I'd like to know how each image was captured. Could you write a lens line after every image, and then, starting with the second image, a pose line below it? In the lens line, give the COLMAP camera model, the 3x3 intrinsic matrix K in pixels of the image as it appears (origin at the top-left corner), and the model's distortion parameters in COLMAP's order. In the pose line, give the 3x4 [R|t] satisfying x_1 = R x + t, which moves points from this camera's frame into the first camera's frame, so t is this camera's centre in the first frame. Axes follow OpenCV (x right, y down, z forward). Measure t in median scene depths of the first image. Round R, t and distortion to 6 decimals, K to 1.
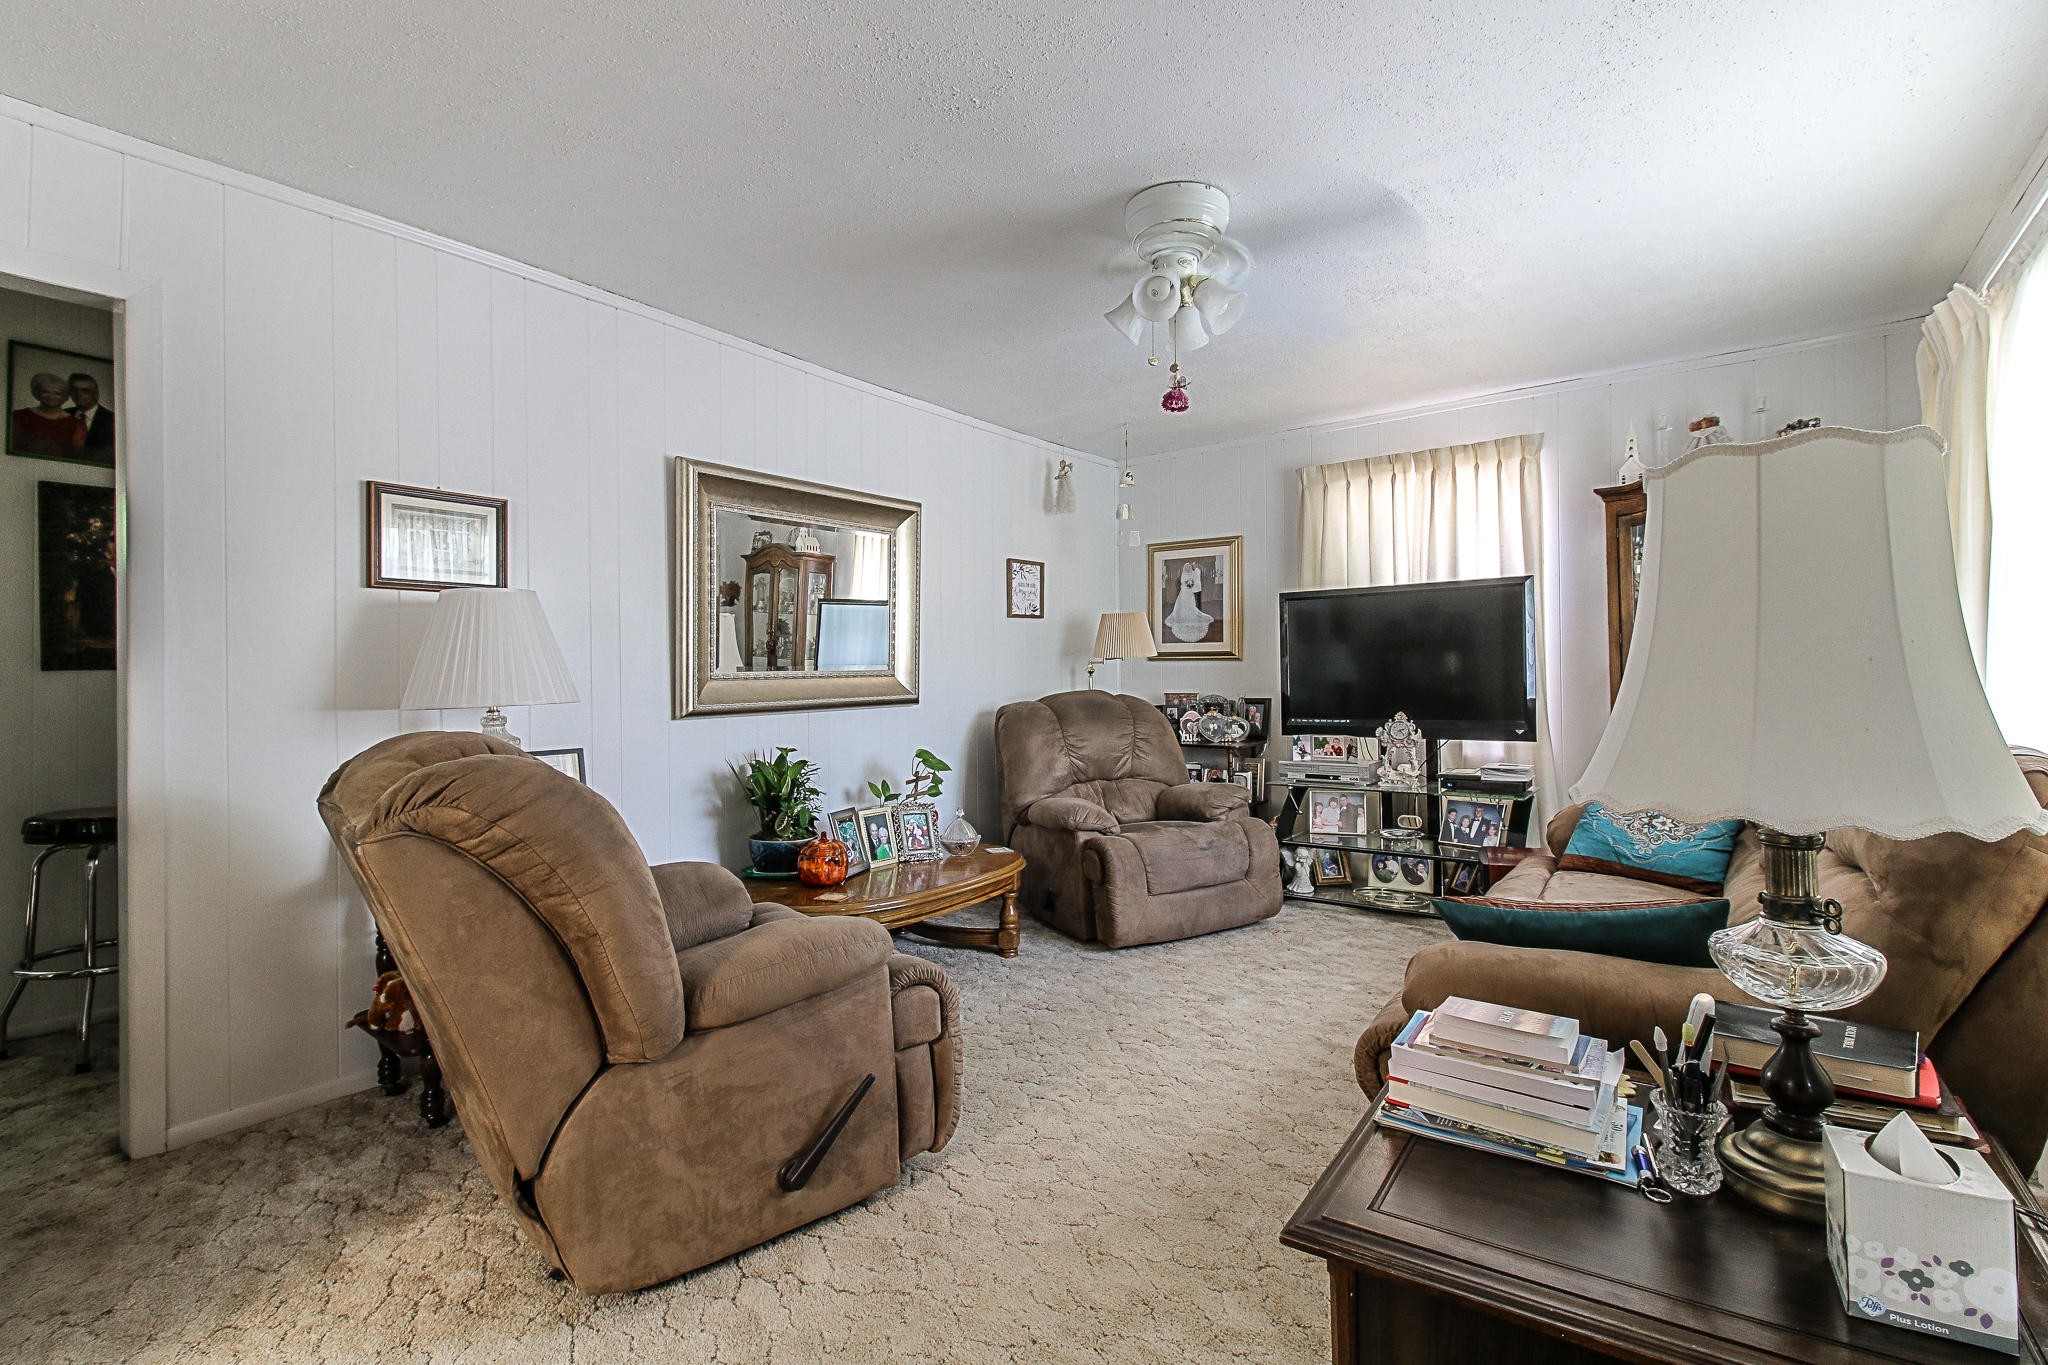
lens RADIAL K [[948.5, 0, 1025.7], [0, 948.5, 674.0], [0, 0, 1]] dist [0.011302, -0.003840]
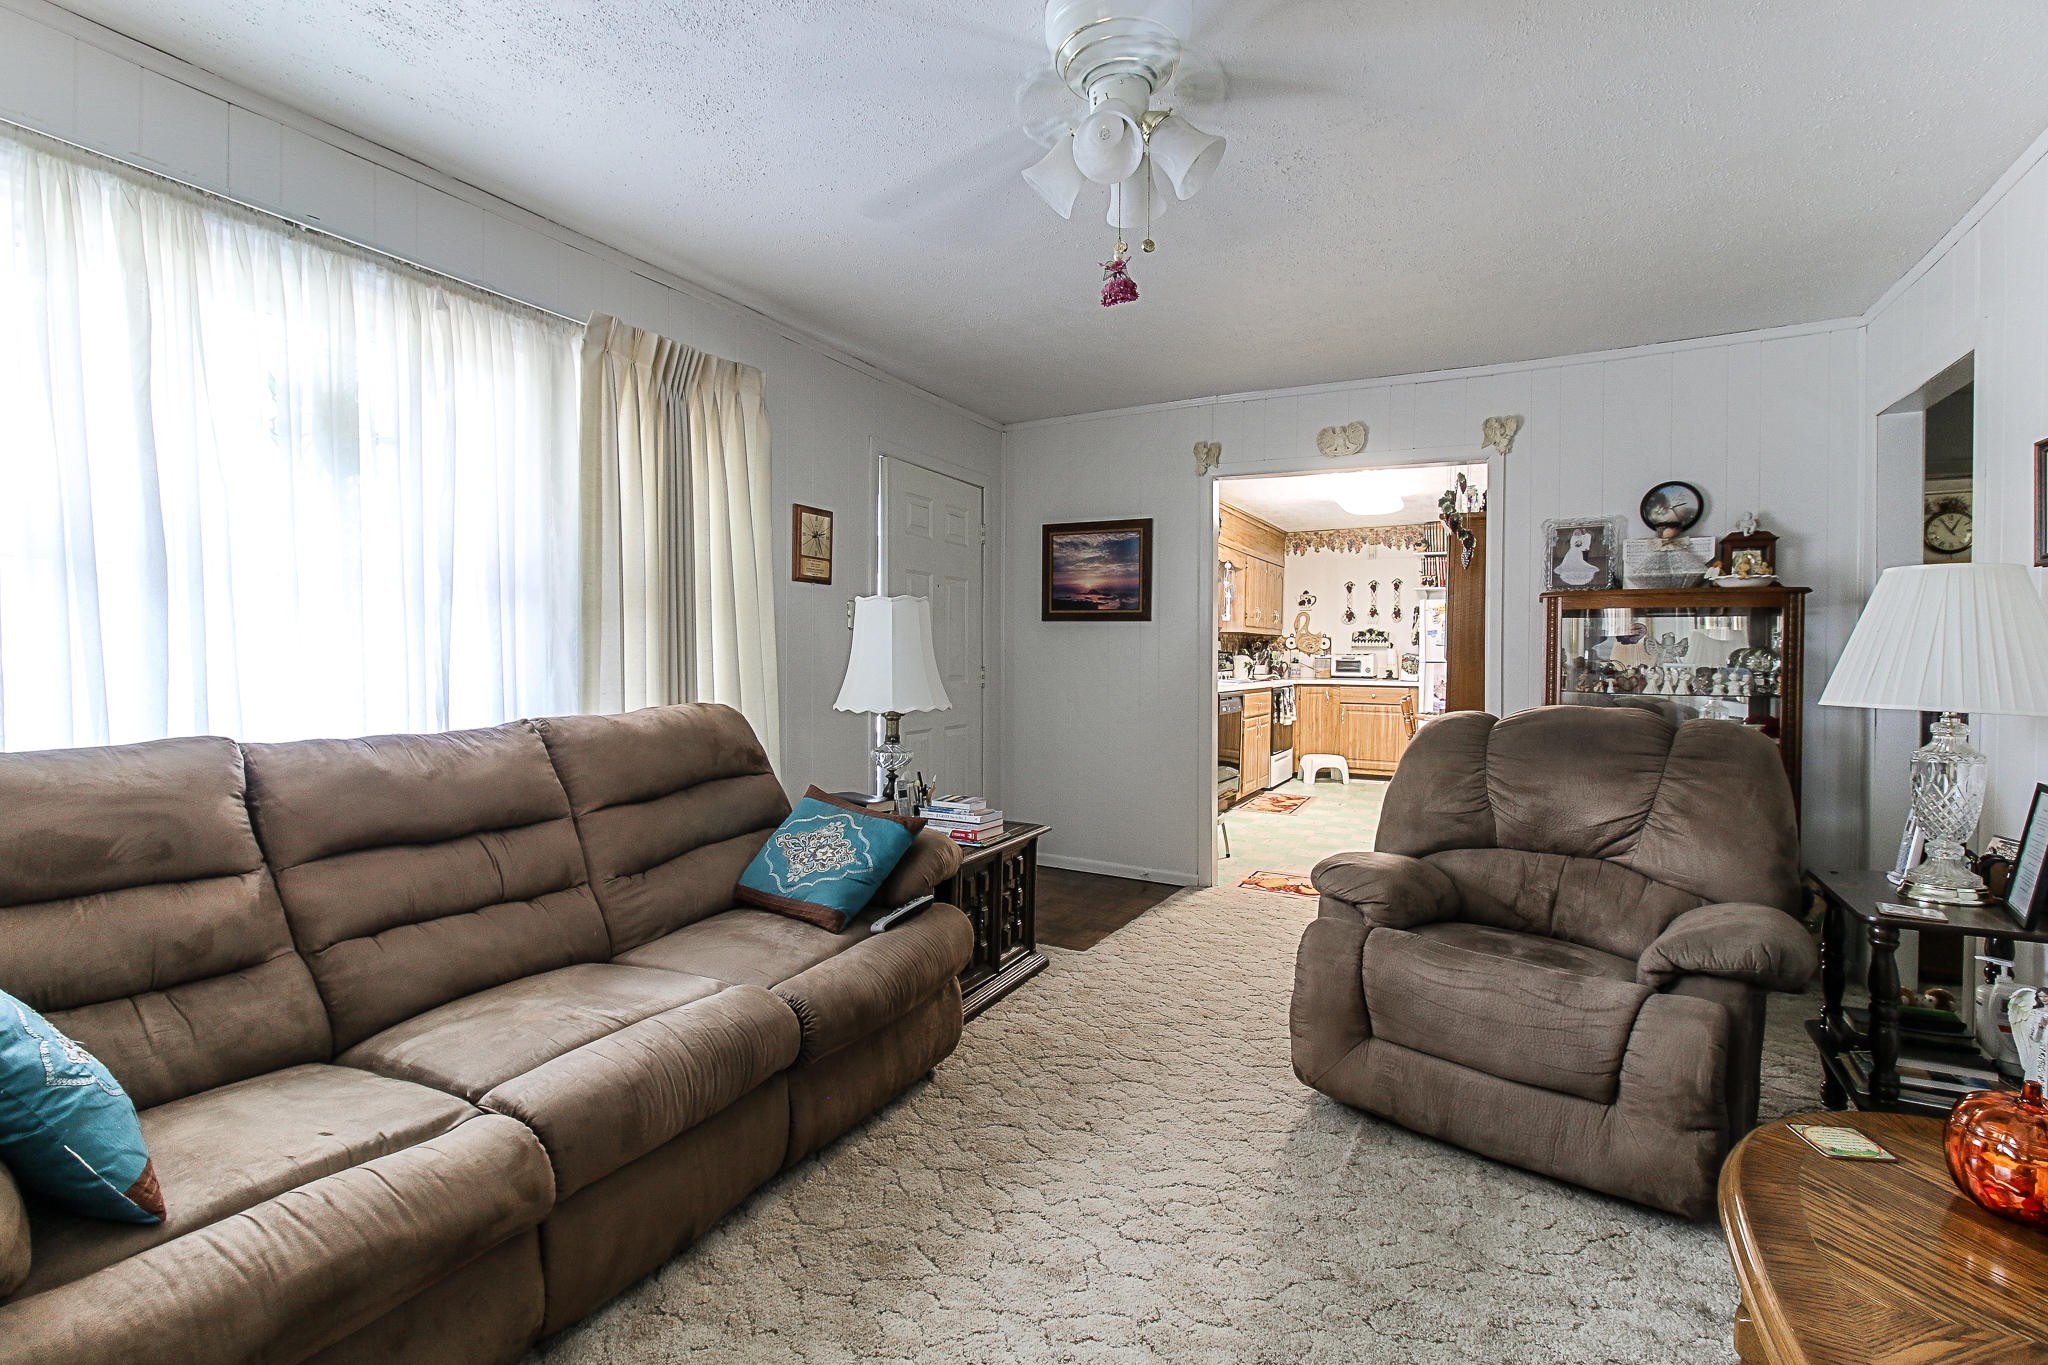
lens RADIAL K [[948.5, 0, 1018.2], [0, 948.5, 673.9], [0, 0, 1]] dist [0.011302, -0.003840]
pose [[-0.993520, 0.012933, -0.112918, 0.184174], [0.010778, 0.999748, 0.019679, -0.013382], [0.113144, 0.018334, -0.993409, 1.017714]]
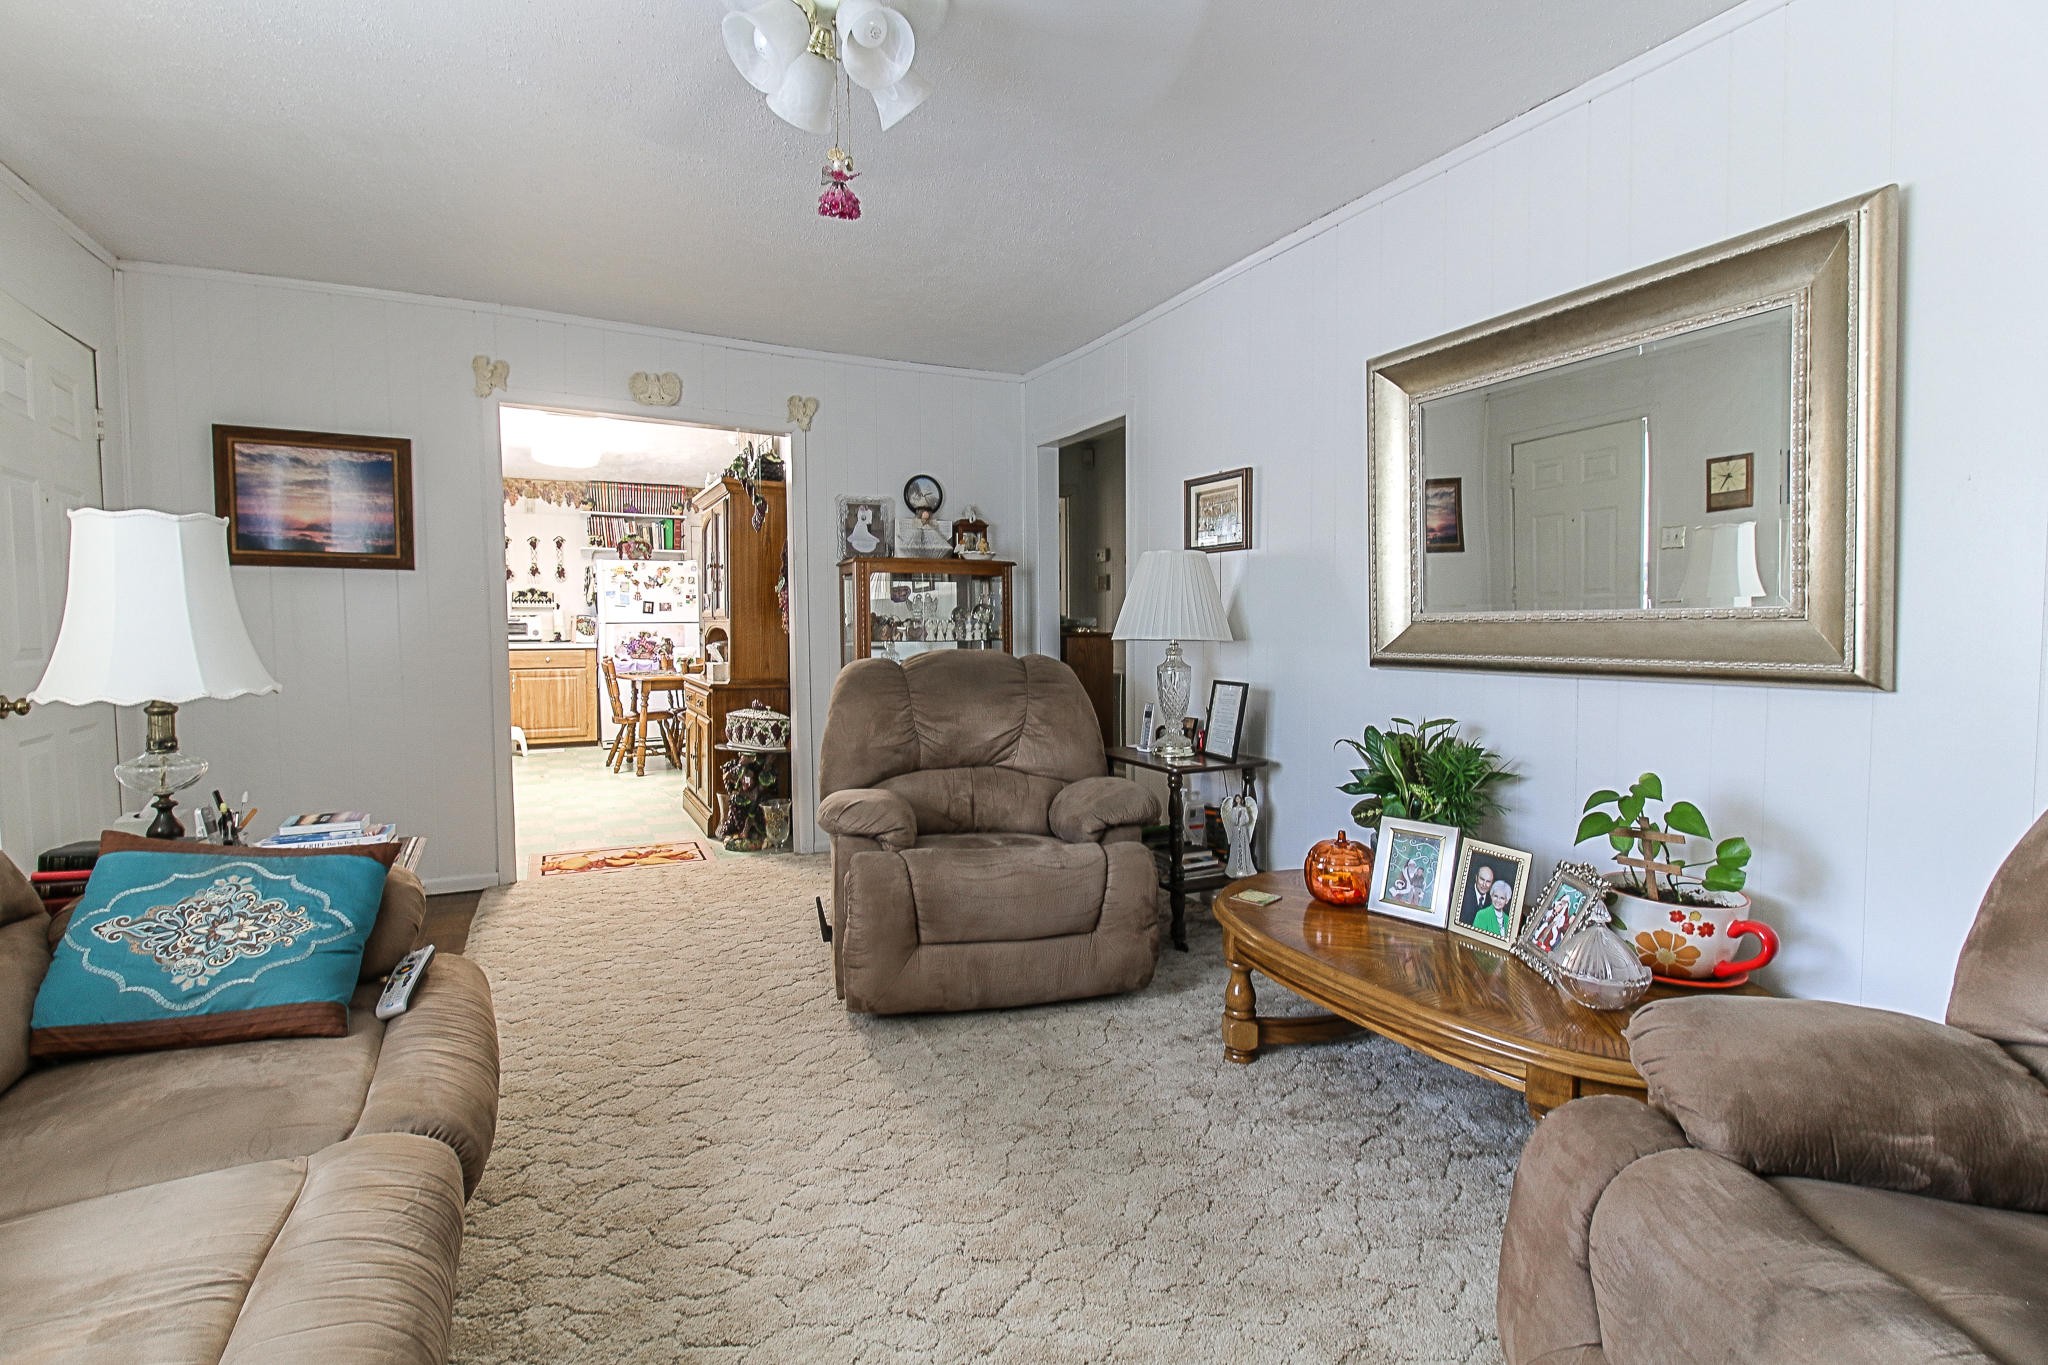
lens RADIAL K [[948.5, 0, 1015.4], [0, 948.5, 672.7], [0, 0, 1]] dist [0.011302, -0.003840]
pose [[-0.470963, 0.066877, -0.879614, 0.415237], [0.014832, 0.997582, 0.067905, -0.008809], [0.882028, 0.018934, -0.470816, 0.847687]]
